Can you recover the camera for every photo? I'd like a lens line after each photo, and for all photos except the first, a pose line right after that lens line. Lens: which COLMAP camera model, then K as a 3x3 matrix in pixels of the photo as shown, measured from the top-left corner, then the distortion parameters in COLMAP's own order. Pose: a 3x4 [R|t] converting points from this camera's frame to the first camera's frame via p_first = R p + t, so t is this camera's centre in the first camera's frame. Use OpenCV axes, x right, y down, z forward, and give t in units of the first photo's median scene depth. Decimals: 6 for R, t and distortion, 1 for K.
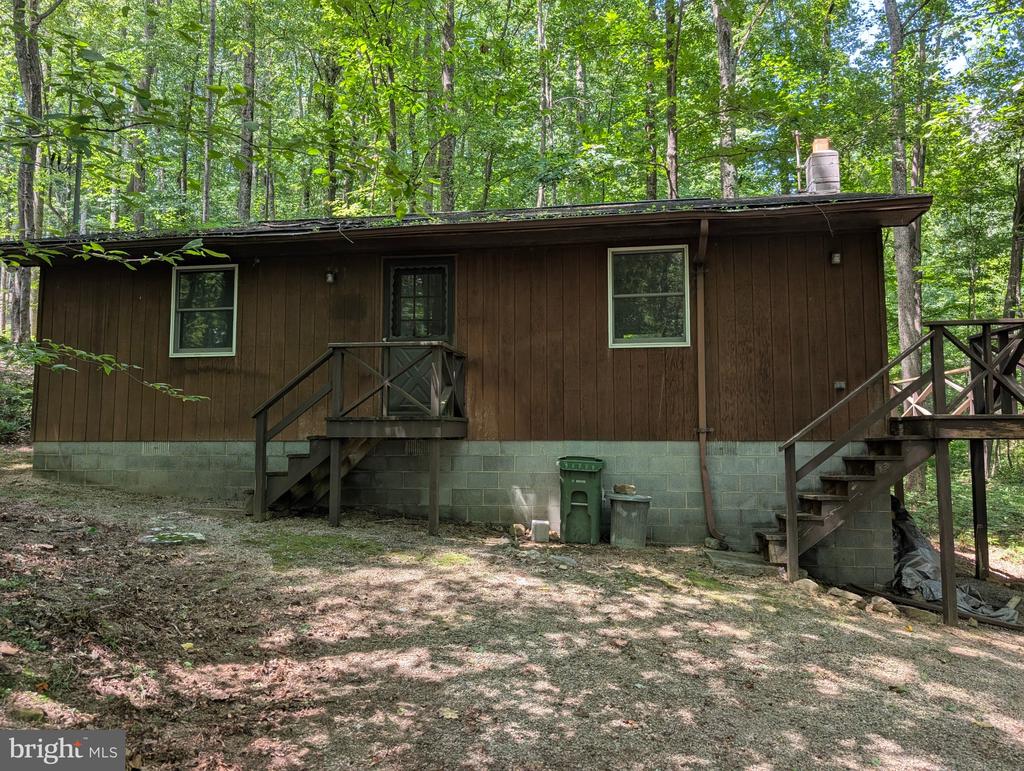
lens RADIAL K [[736.8, 0, 507.4], [0, 736.8, 380.1], [0, 0, 1]] dist [0.031778, -0.026825]
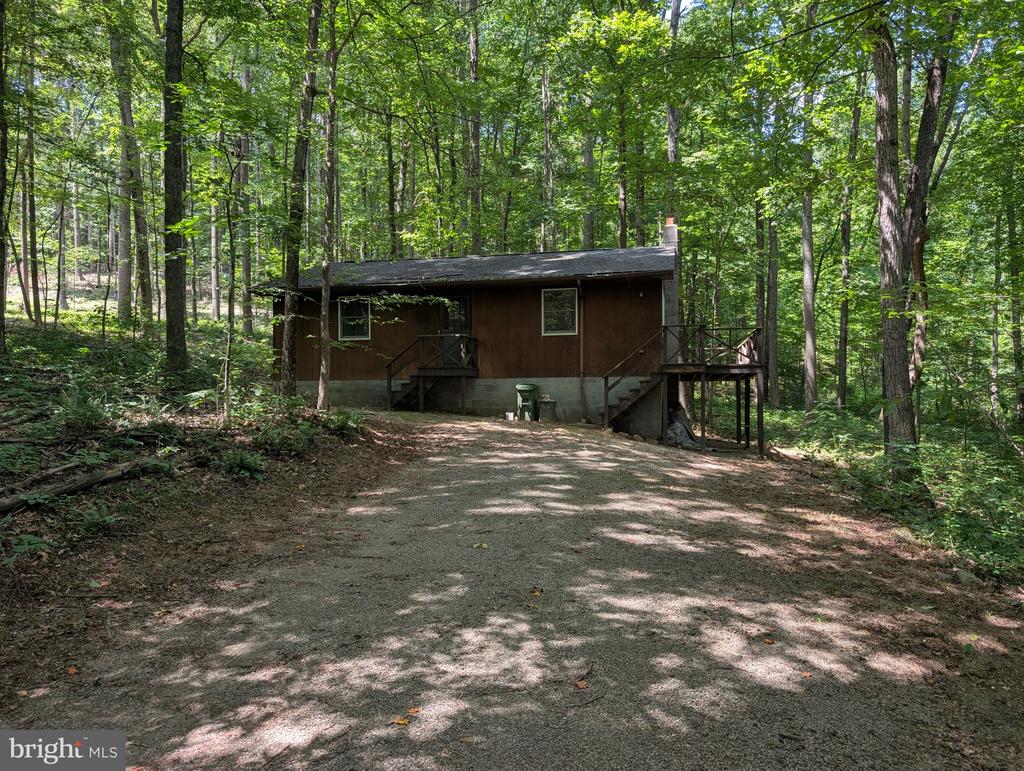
lens RADIAL K [[736.8, 0, 507.4], [0, 736.8, 380.1], [0, 0, 1]] dist [0.031778, -0.026825]
pose [[0.998321, -0.007559, -0.057437, 0.152901], [0.010373, 0.998752, 0.048849, -0.018117], [0.056996, -0.049363, 0.997153, -1.150538]]
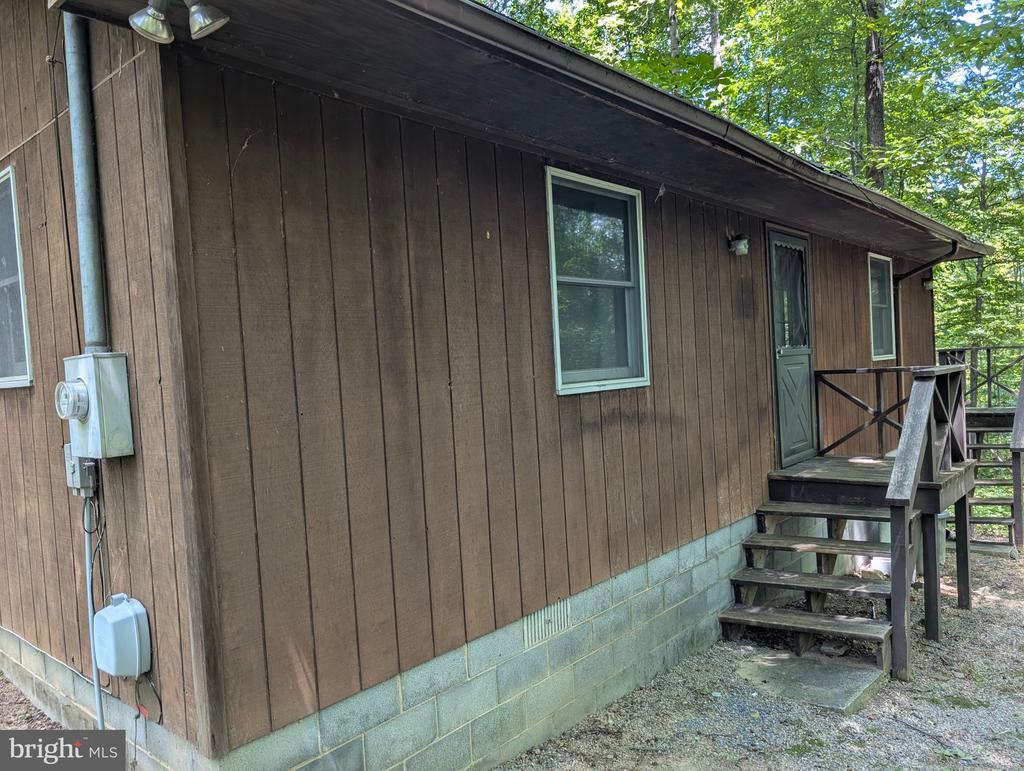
lens RADIAL K [[736.8, 0, 507.4], [0, 736.8, 380.1], [0, 0, 1]] dist [0.031778, -0.026825]
pose [[0.513187, -0.047274, 0.856974, -0.870570], [-0.032581, 0.996689, 0.074492, -0.072303], [-0.857658, -0.066150, 0.509948, 0.869980]]
